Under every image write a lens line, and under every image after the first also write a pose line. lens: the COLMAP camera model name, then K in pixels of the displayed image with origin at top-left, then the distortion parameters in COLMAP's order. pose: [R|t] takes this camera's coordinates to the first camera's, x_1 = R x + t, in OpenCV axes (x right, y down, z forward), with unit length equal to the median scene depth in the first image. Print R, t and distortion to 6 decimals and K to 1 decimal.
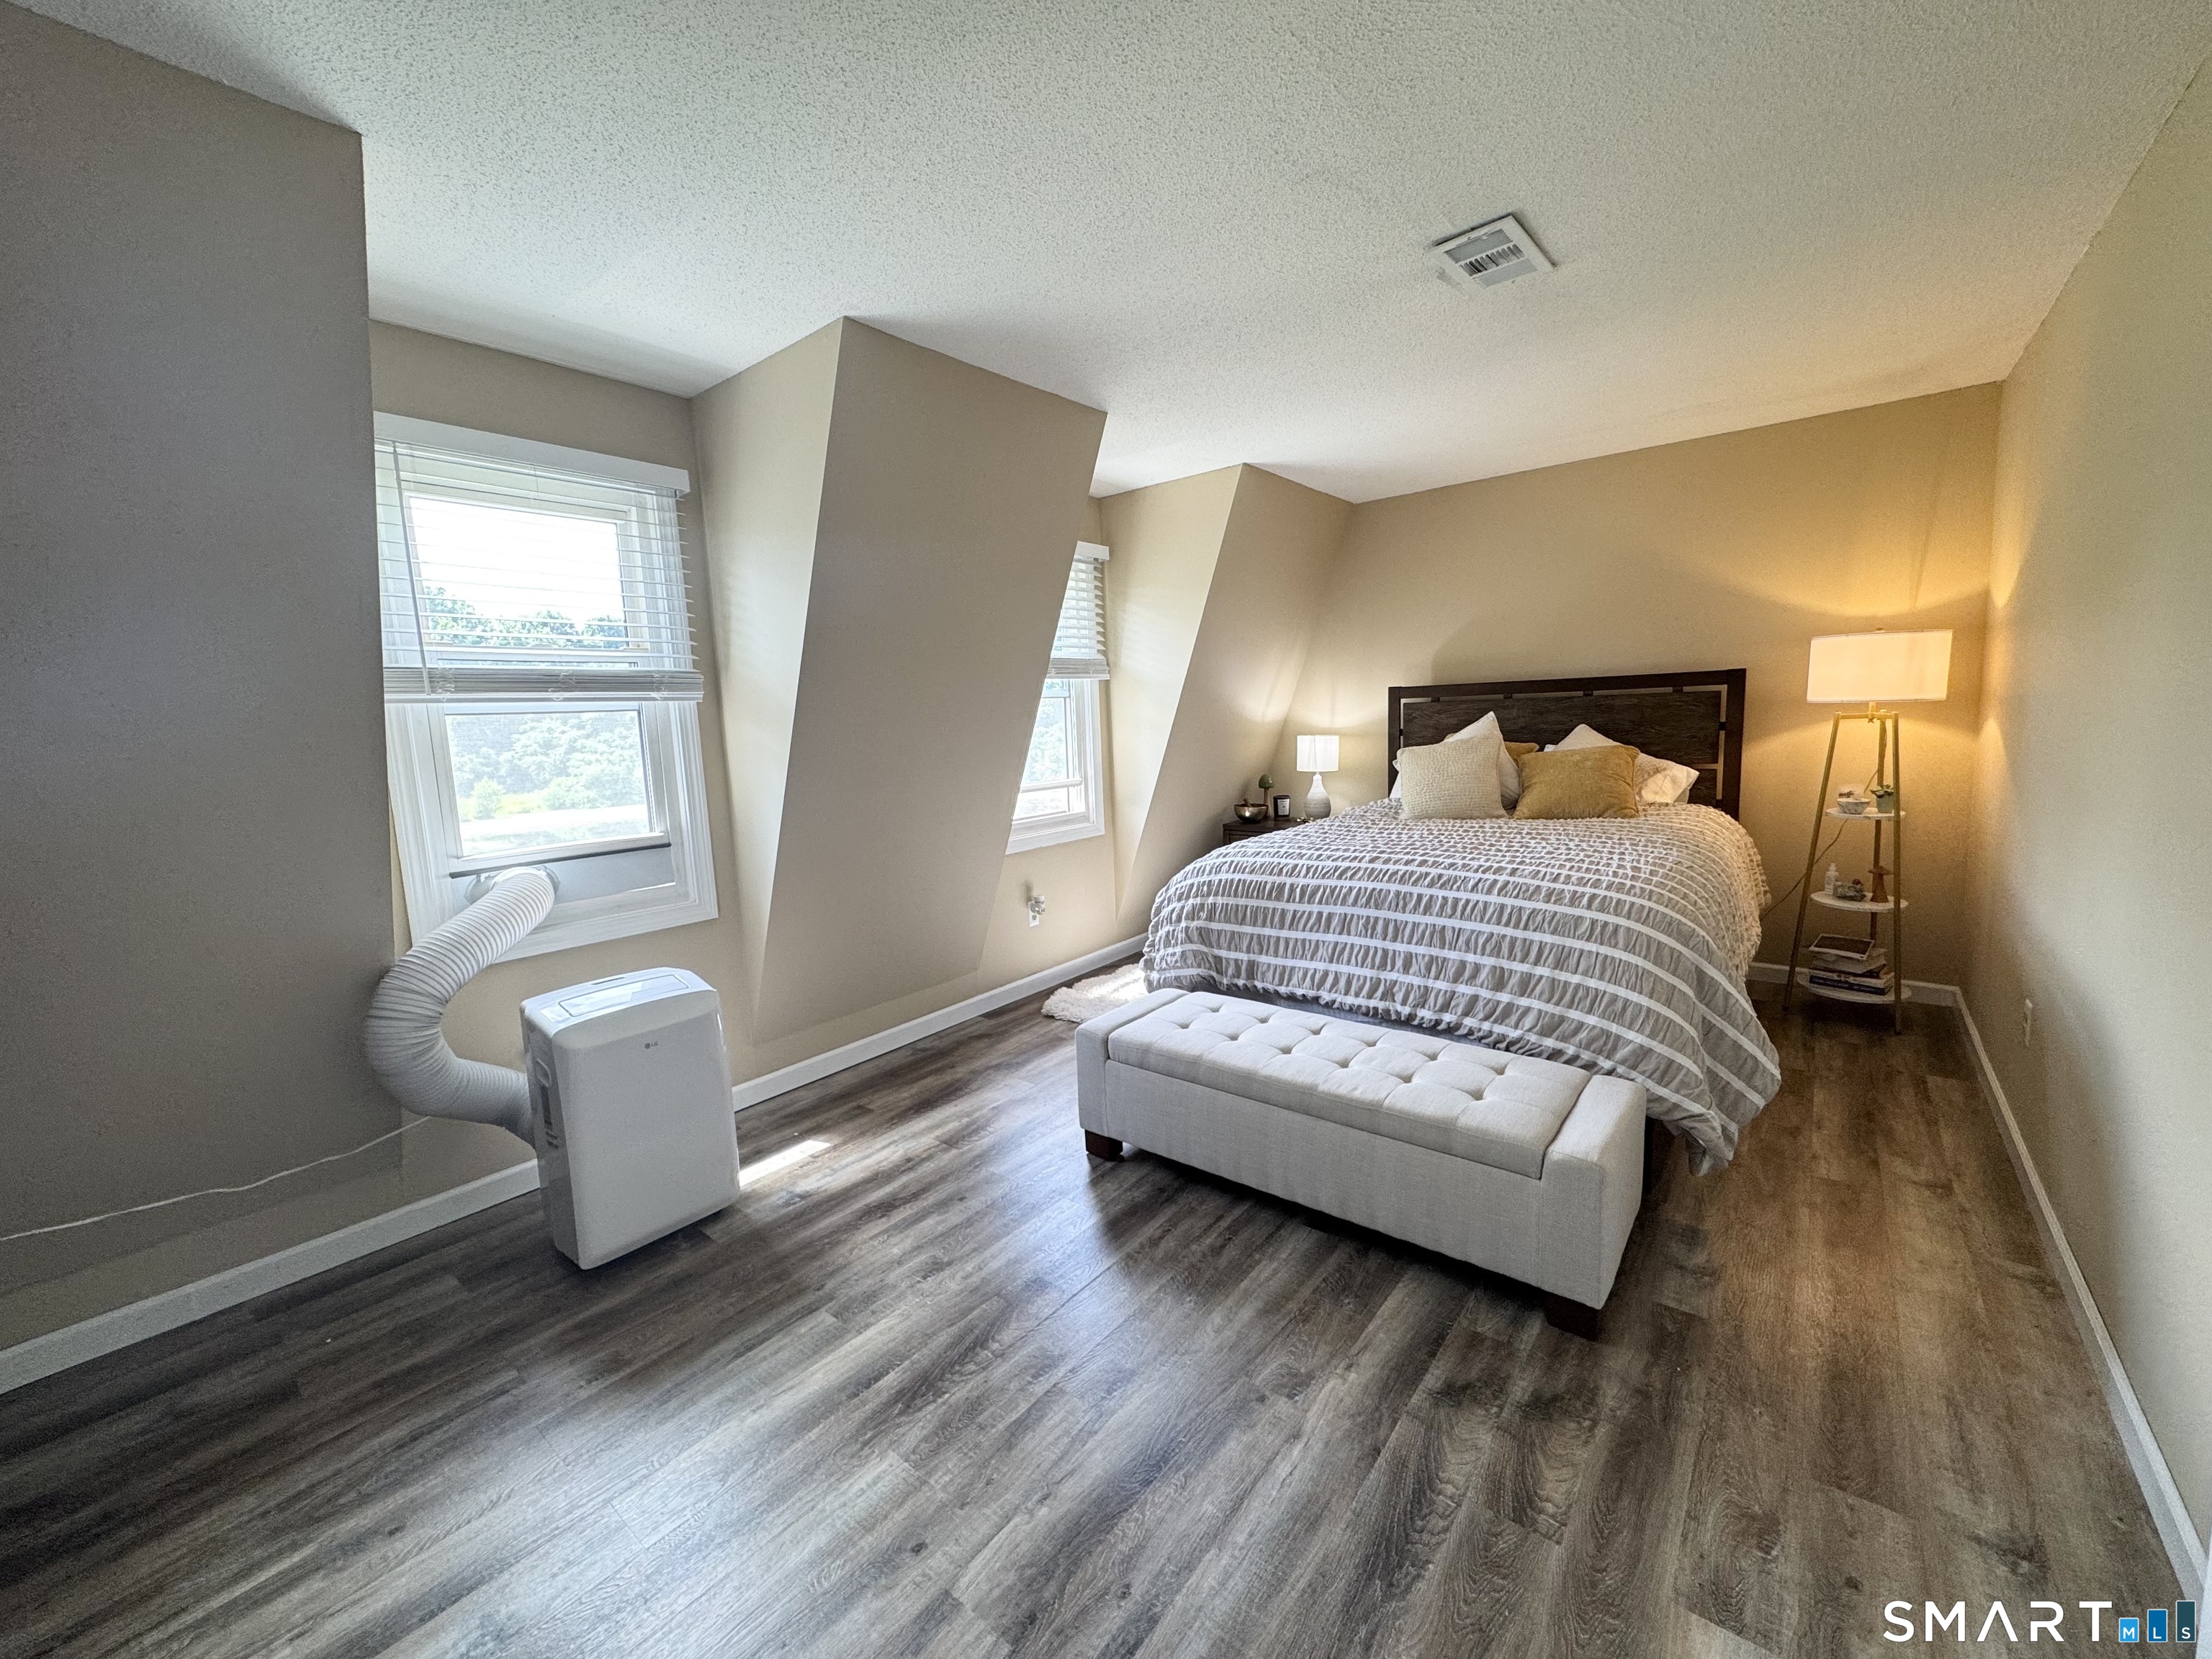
lens RADIAL K [[881.2, 0, 1105.2], [0, 881.2, 825.1], [0, 0, 1]] dist [-0.002269, 0.000652]
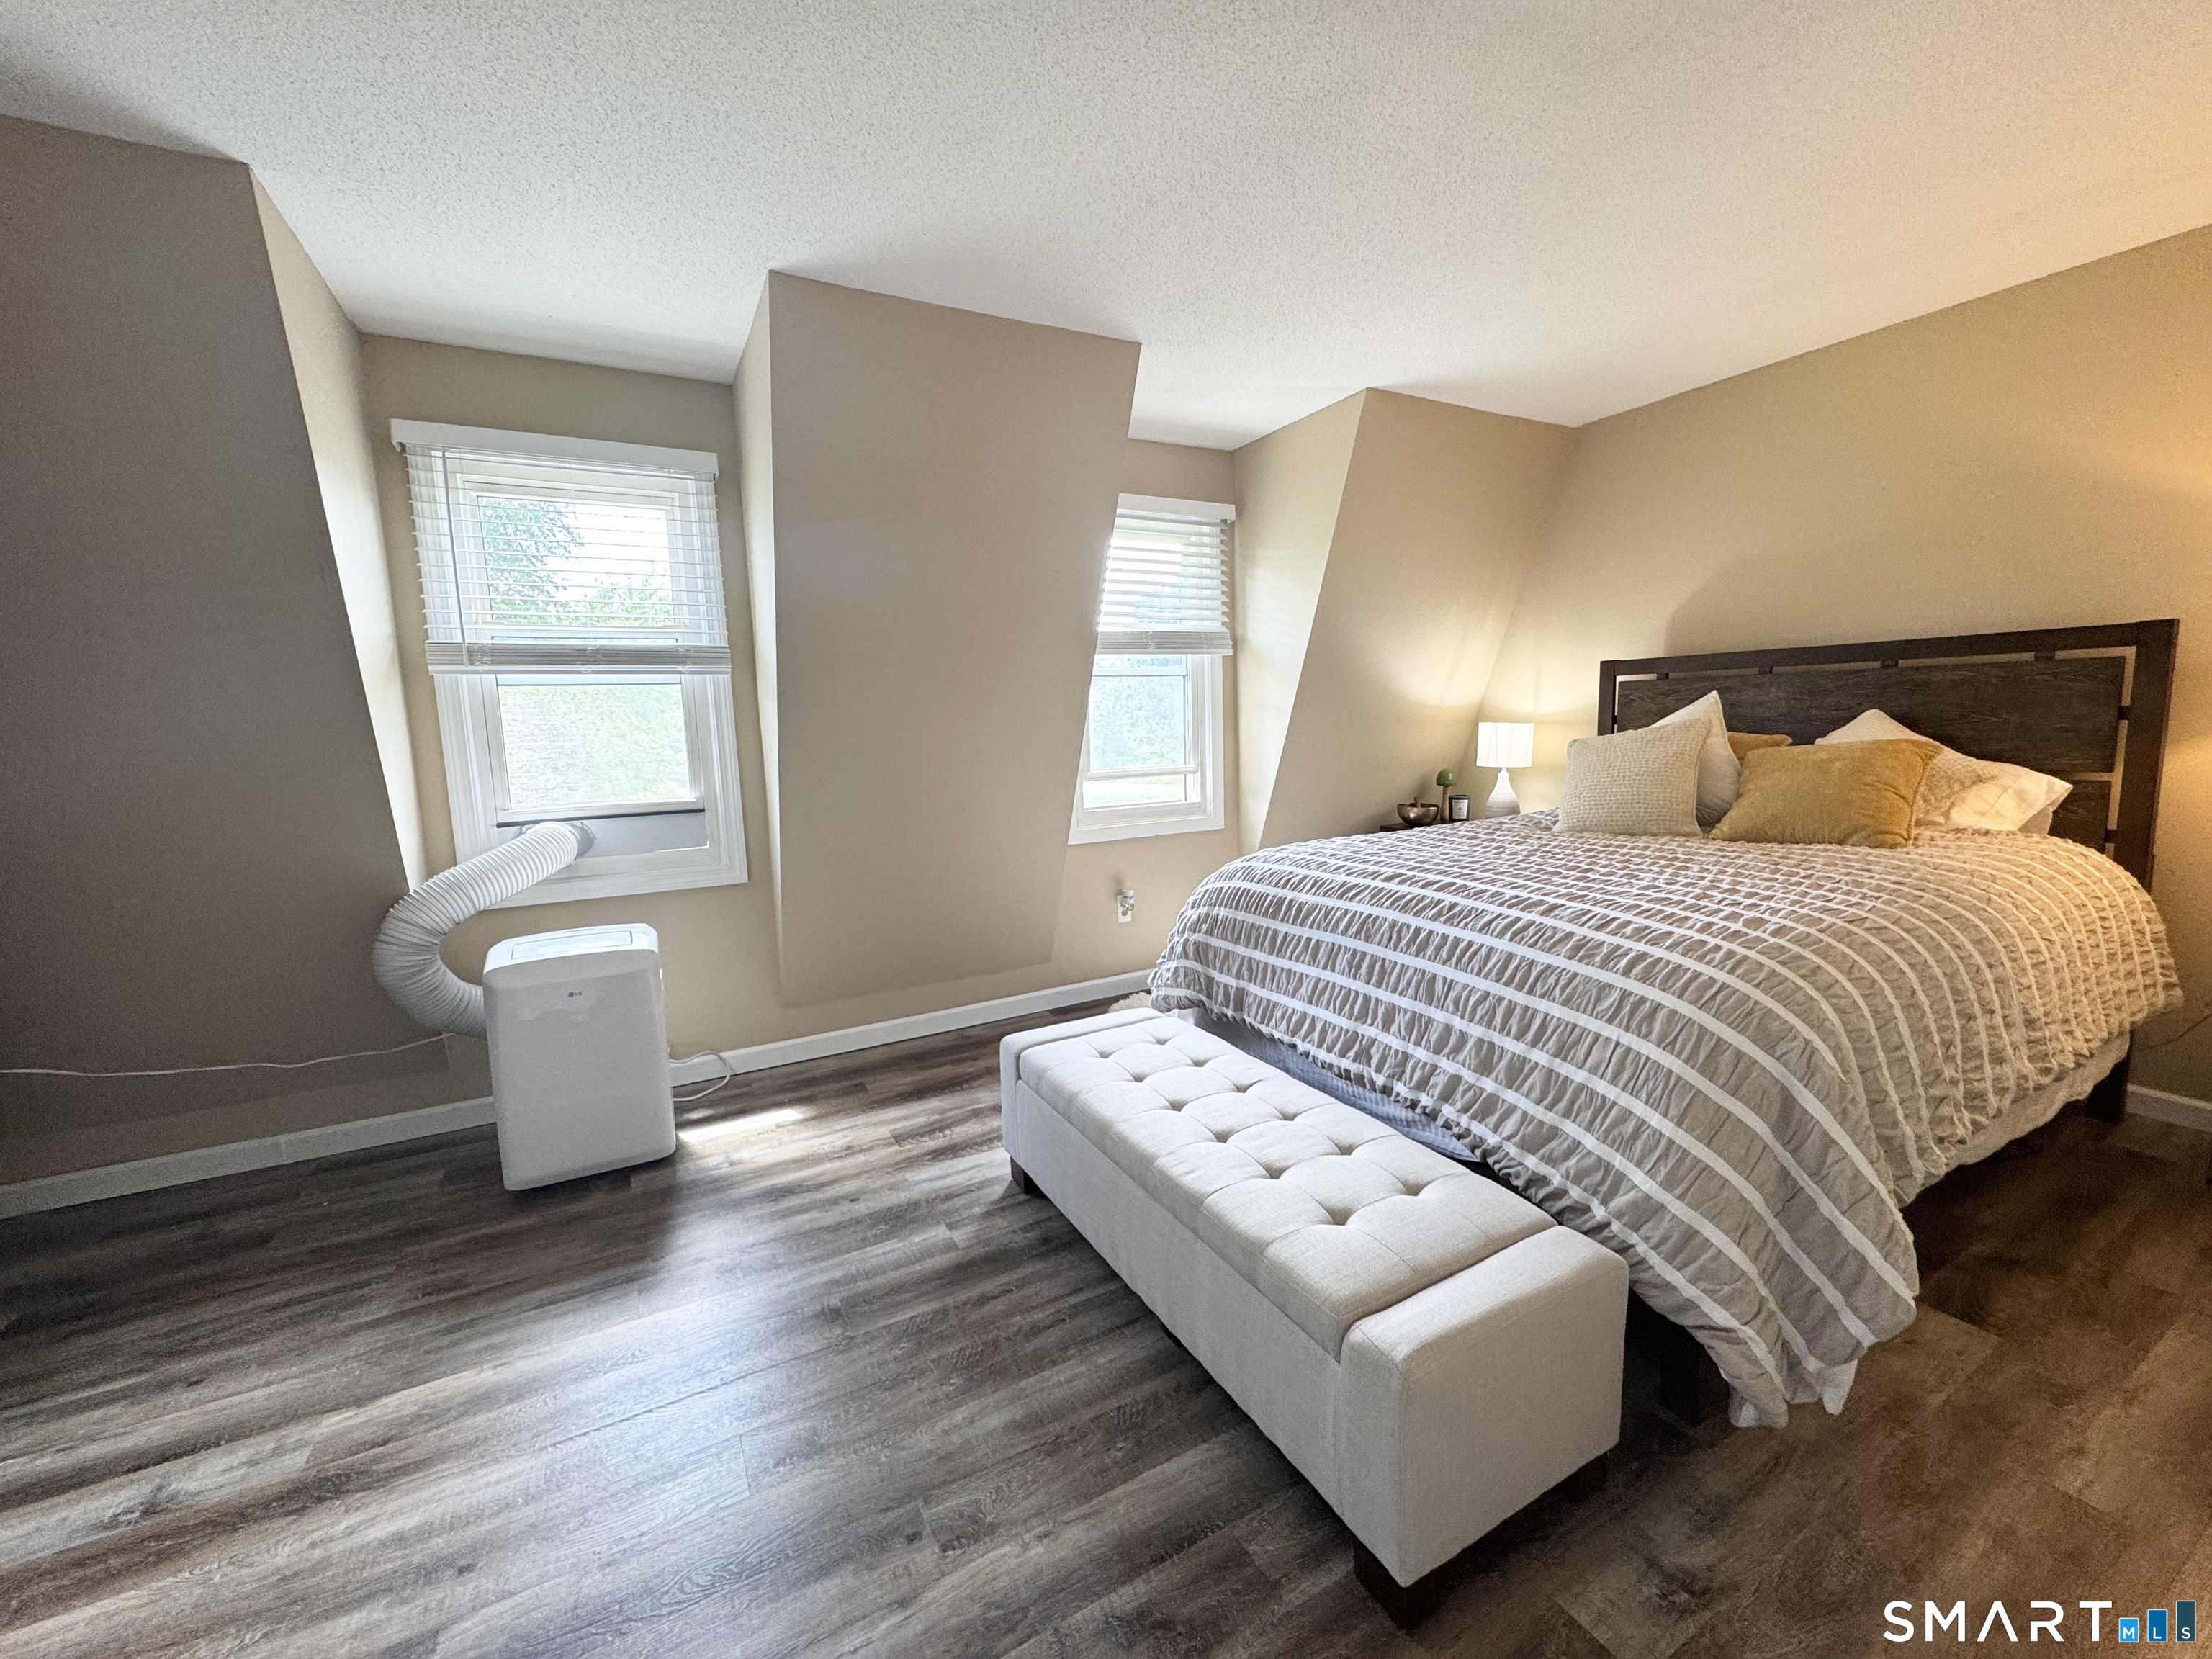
lens RADIAL K [[881.2, 0, 1105.2], [0, 881.2, 825.1], [0, 0, 1]] dist [-0.002269, 0.000652]
pose [[0.925202, 0.058134, -0.374996, 0.386837], [-0.054417, 0.998308, 0.020506, -0.008790], [0.375553, 0.001433, 0.926800, 0.213578]]
